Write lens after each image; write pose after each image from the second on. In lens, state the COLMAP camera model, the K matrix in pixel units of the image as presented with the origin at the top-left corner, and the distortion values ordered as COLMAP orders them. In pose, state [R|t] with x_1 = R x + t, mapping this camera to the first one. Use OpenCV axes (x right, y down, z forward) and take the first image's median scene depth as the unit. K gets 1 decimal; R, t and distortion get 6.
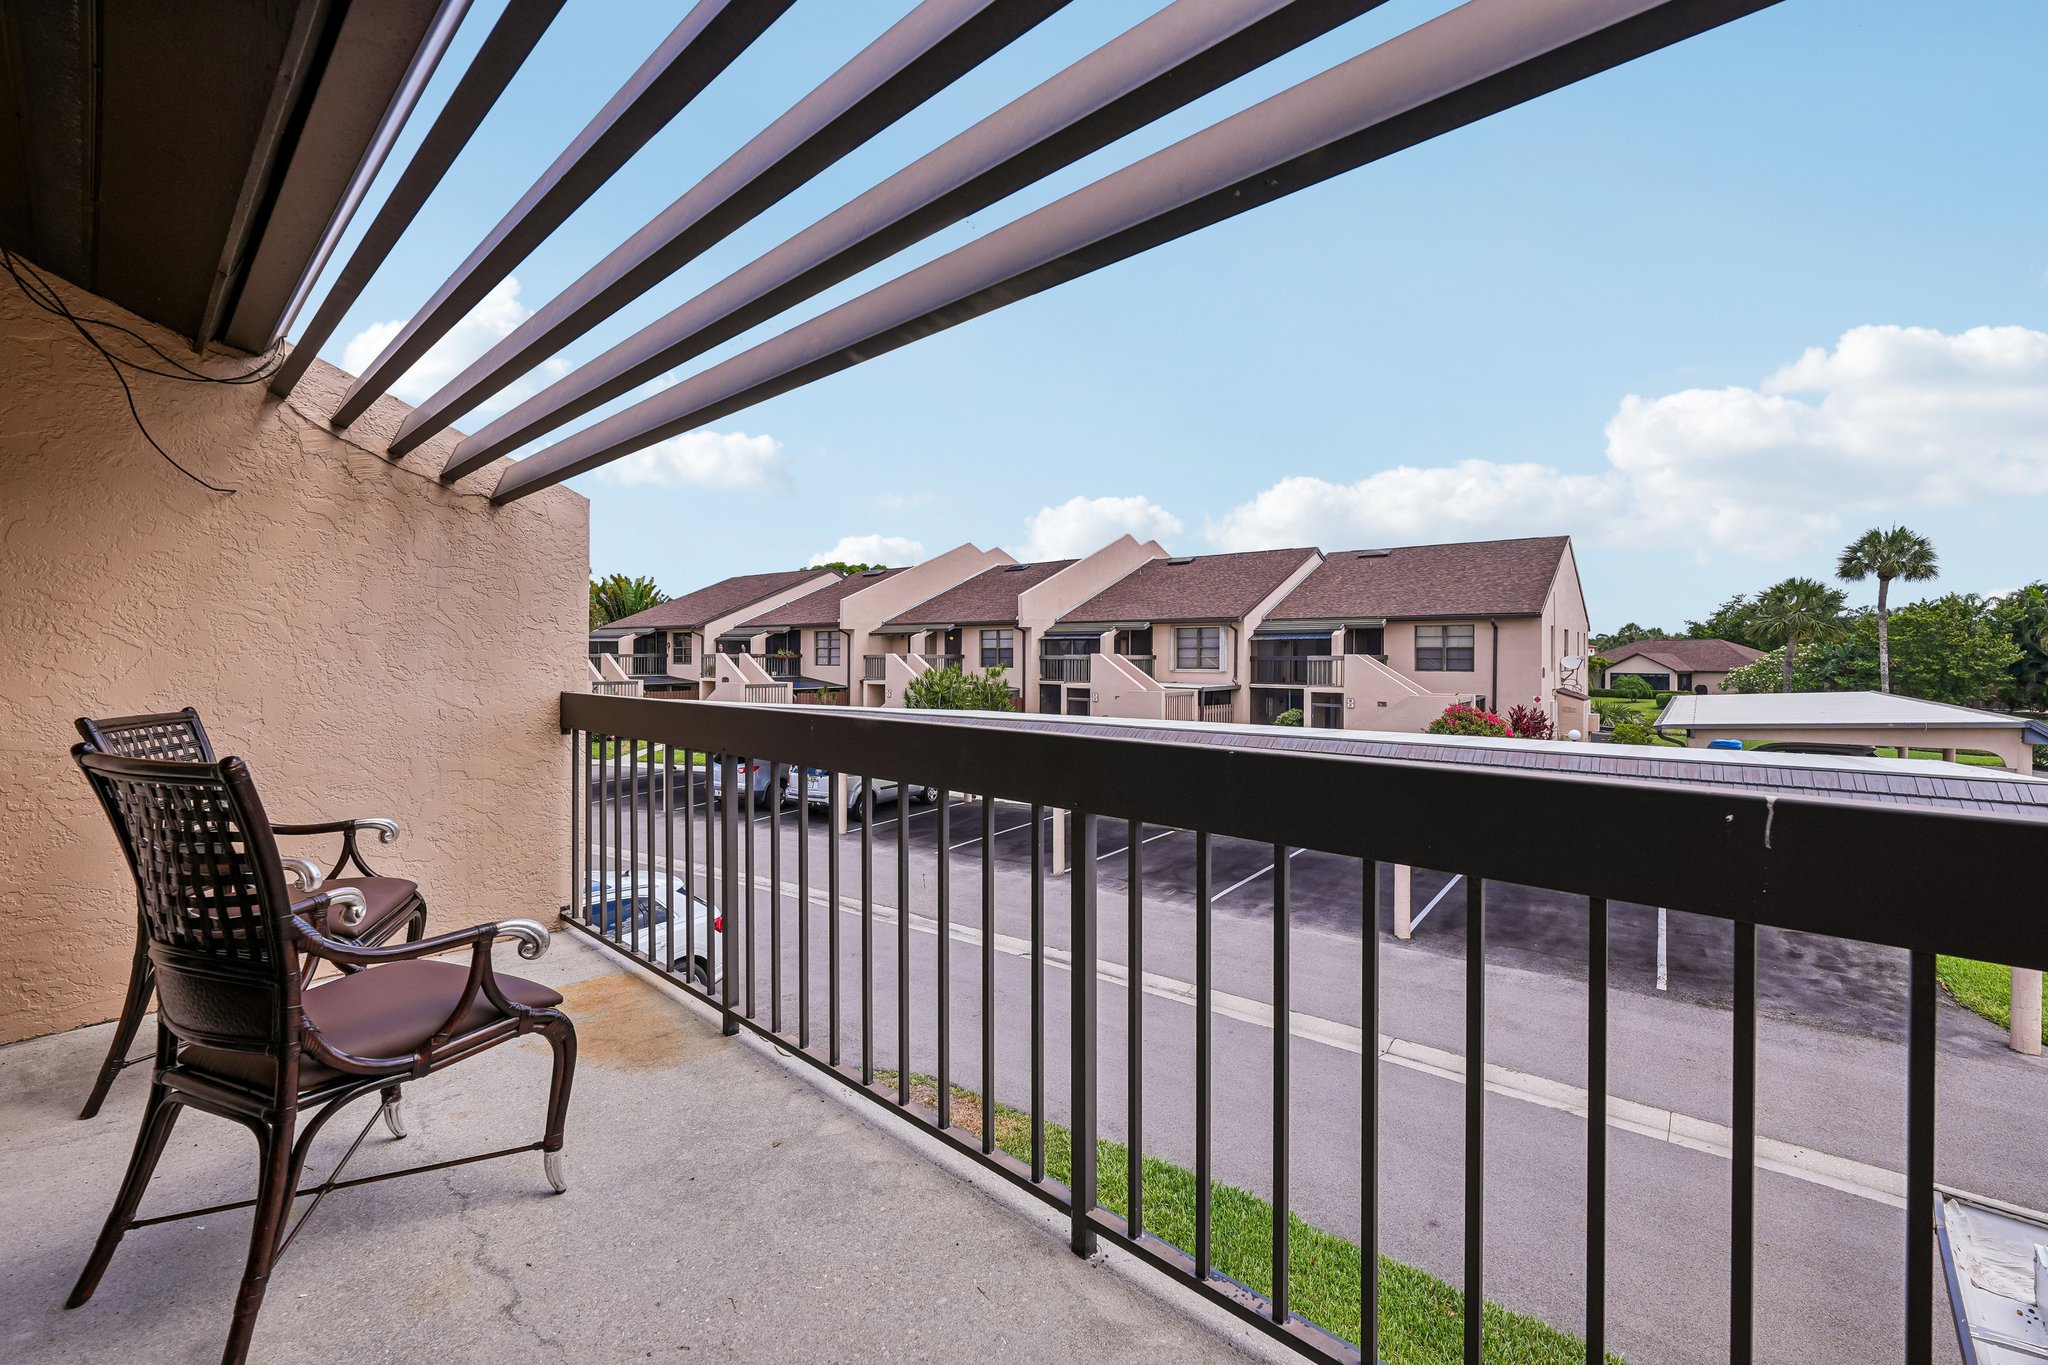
lens RADIAL K [[850.3, 0, 1027.7], [0, 850.3, 656.2], [0, 0, 1]] dist [0.000438, -0.000483]
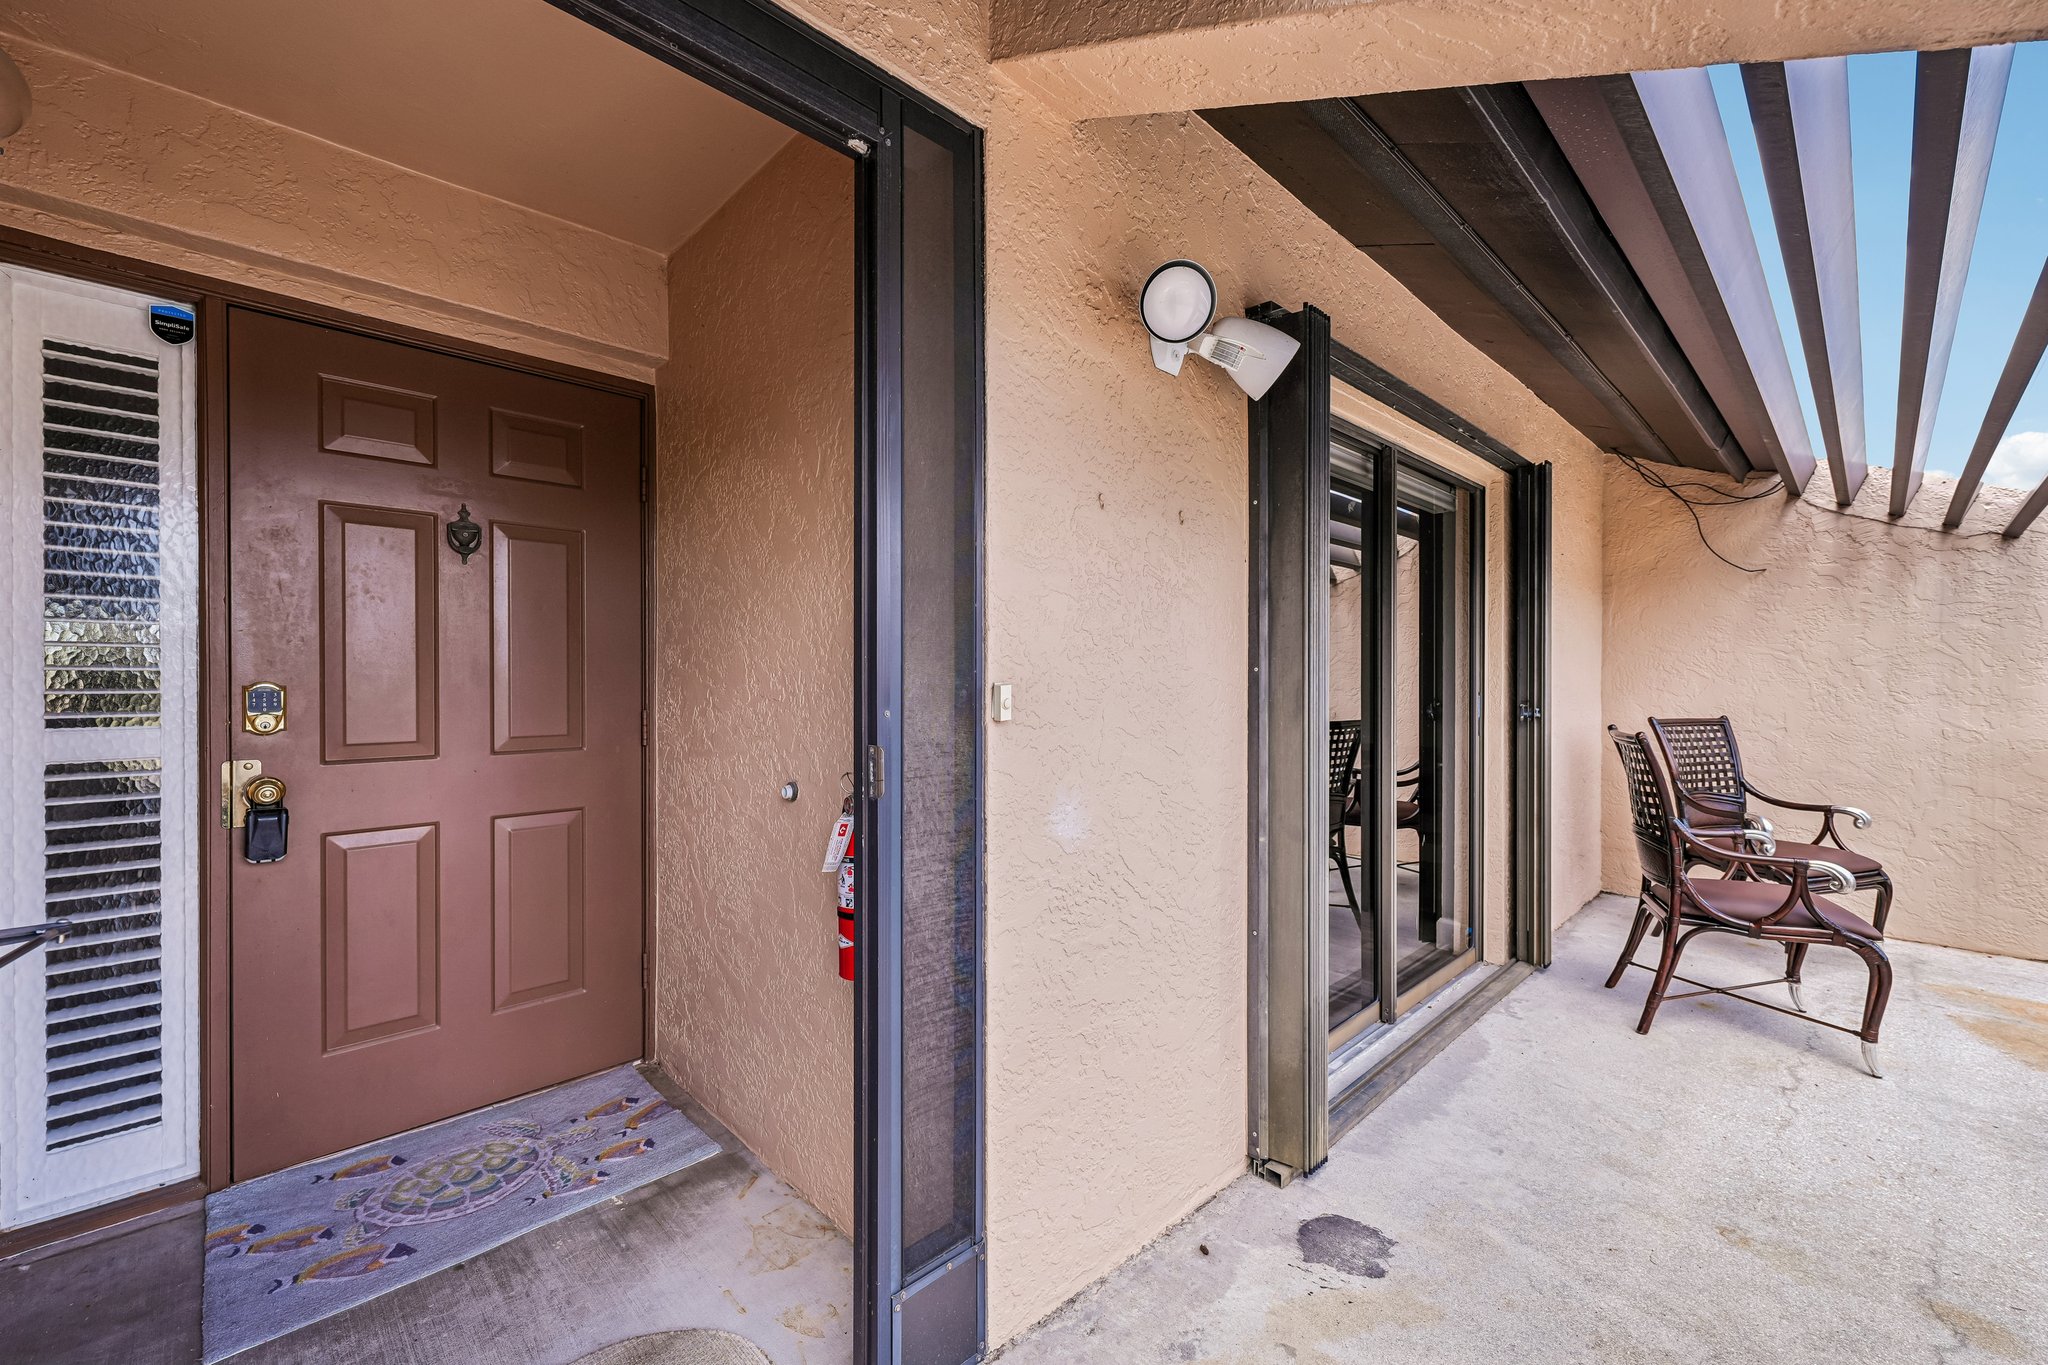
lens RADIAL K [[817.3, 0, 1024.0], [0, 817.3, 682.5], [0, 0, 1]] dist [0.002377, 0.000084]
pose [[-0.059174, -0.000472, -0.998248, 0.464247], [0.000419, 1.000000, -0.000498, -0.000667], [0.998248, -0.000447, -0.059174, -0.156926]]
